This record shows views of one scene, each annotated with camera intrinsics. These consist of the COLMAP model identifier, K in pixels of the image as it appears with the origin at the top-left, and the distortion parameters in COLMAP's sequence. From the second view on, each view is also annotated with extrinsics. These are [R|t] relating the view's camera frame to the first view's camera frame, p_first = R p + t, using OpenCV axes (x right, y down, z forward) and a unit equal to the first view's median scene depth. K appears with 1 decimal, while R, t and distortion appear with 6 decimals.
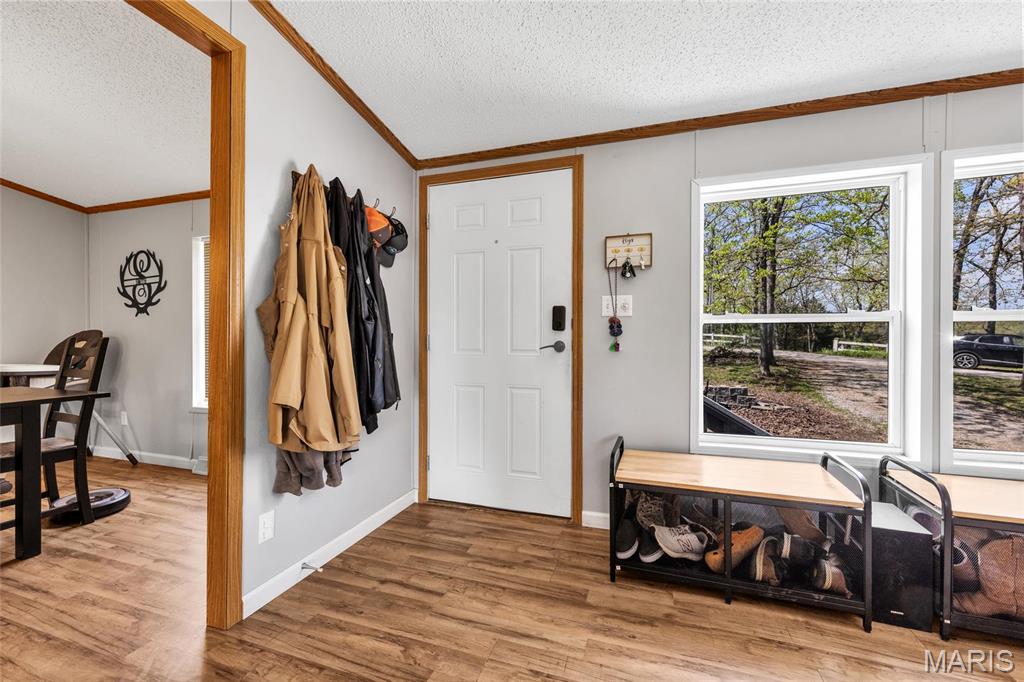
lens RADIAL K [[419.6, 0, 522.1], [0, 419.6, 344.6], [0, 0, 1]] dist [0.005730, -0.001064]
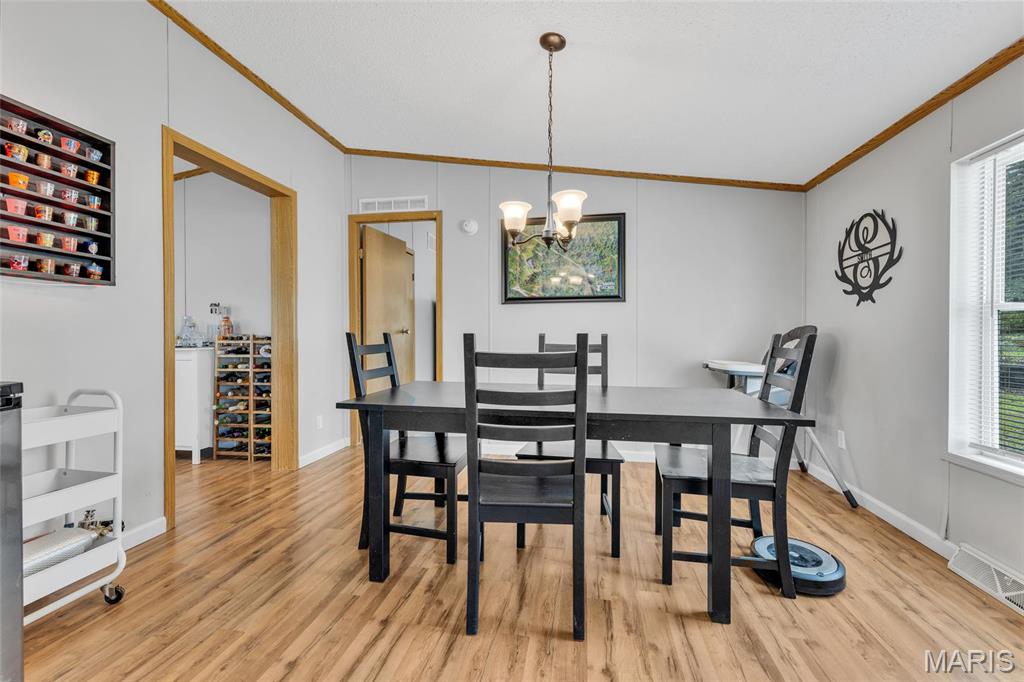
lens RADIAL K [[419.6, 0, 498.7], [0, 419.6, 339.6], [0, 0, 1]] dist [0.005730, -0.001064]
pose [[0.117917, 0.004181, -0.993015, -0.330513], [-0.005707, 0.999977, 0.003533, -0.008831], [0.993007, 0.005251, 0.117938, 0.371069]]
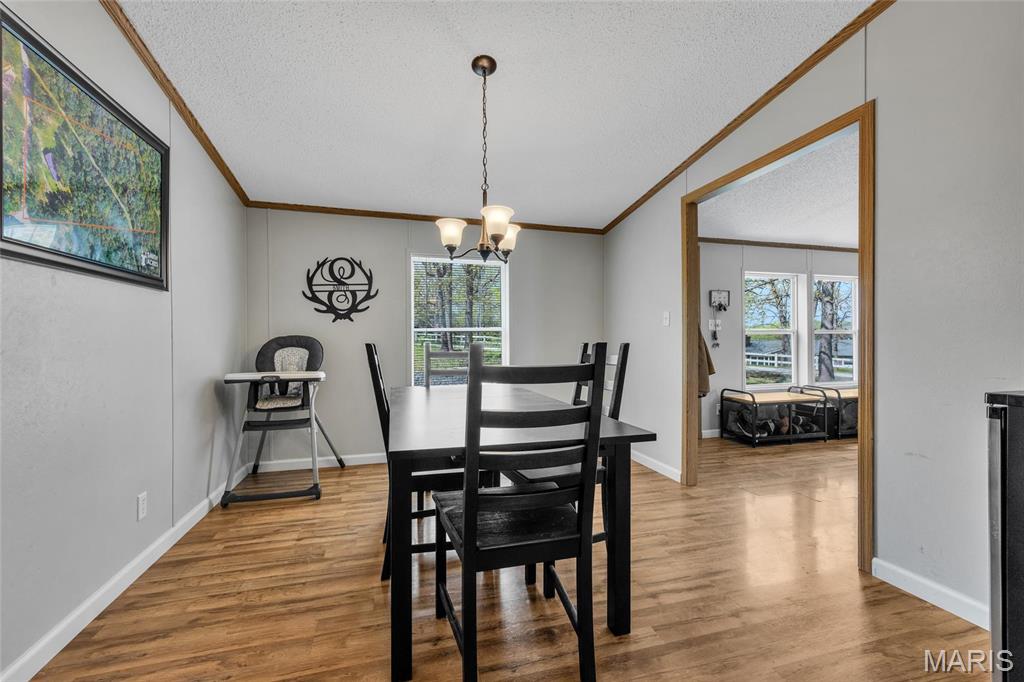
lens RADIAL K [[419.6, 0, 514.3], [0, 419.6, 341.6], [0, 0, 1]] dist [0.005730, -0.001064]
pose [[0.821870, -0.008620, 0.569610, -1.451232], [0.012980, 0.999909, -0.003598, -0.015213], [-0.569527, 0.010351, 0.821907, -0.081829]]
